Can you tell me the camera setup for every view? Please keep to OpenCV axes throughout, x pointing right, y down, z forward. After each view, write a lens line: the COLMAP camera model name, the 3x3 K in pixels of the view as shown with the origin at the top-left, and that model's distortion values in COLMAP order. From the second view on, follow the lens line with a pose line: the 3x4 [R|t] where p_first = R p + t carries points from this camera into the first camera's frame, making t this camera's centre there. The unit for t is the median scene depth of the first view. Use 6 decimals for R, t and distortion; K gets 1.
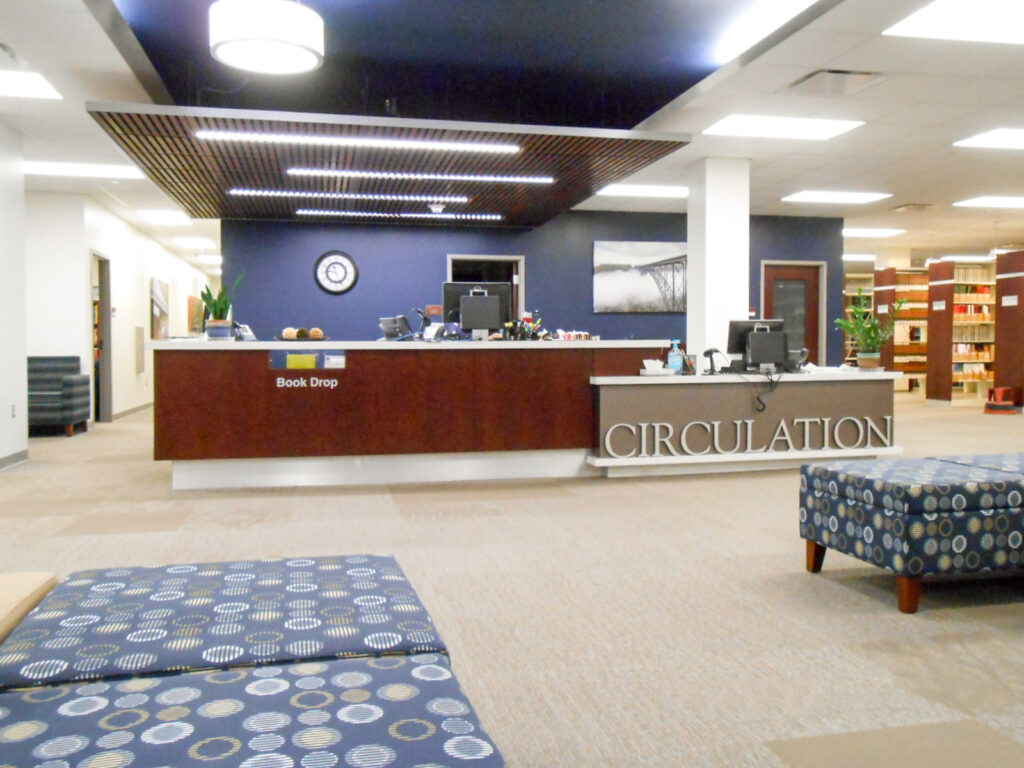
lens RADIAL K [[905.0, 0, 512.0], [0, 905.0, 384.0], [0, 0, 1]] dist [0.001866, 0.001211]
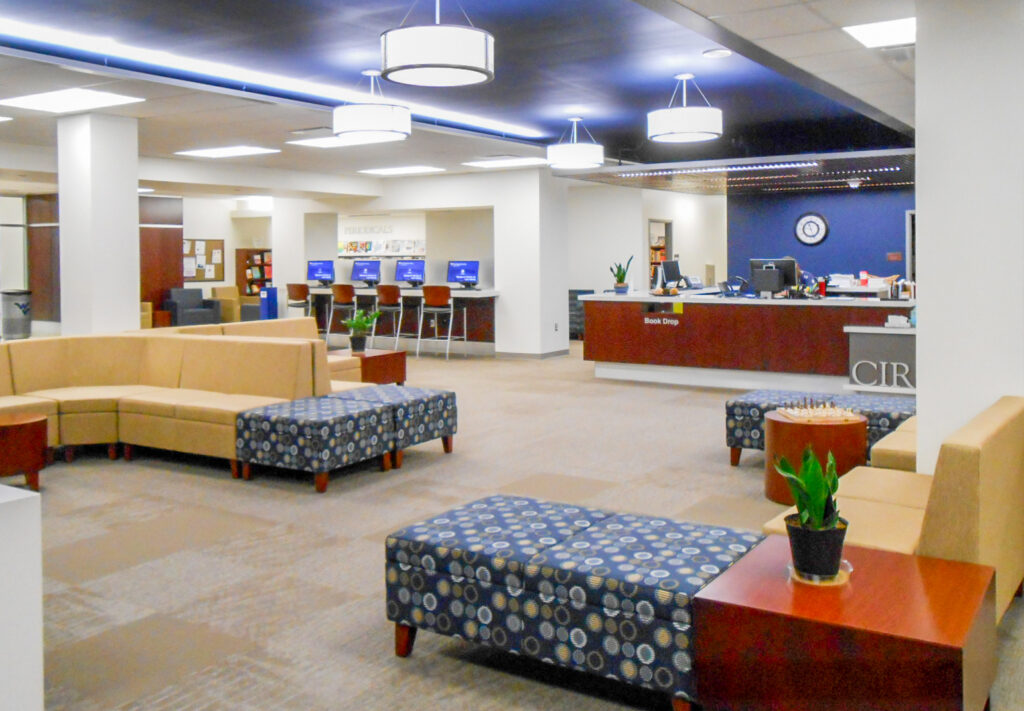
lens RADIAL K [[955.8, 0, 512.0], [0, 955.8, 355.5], [0, 0, 1]] dist [-0.001220, -0.000389]
pose [[0.705613, 0.074408, -0.704680, 0.766738], [-0.026584, 0.996551, 0.078608, -0.065046], [0.708099, -0.036734, 0.705158, -0.417603]]
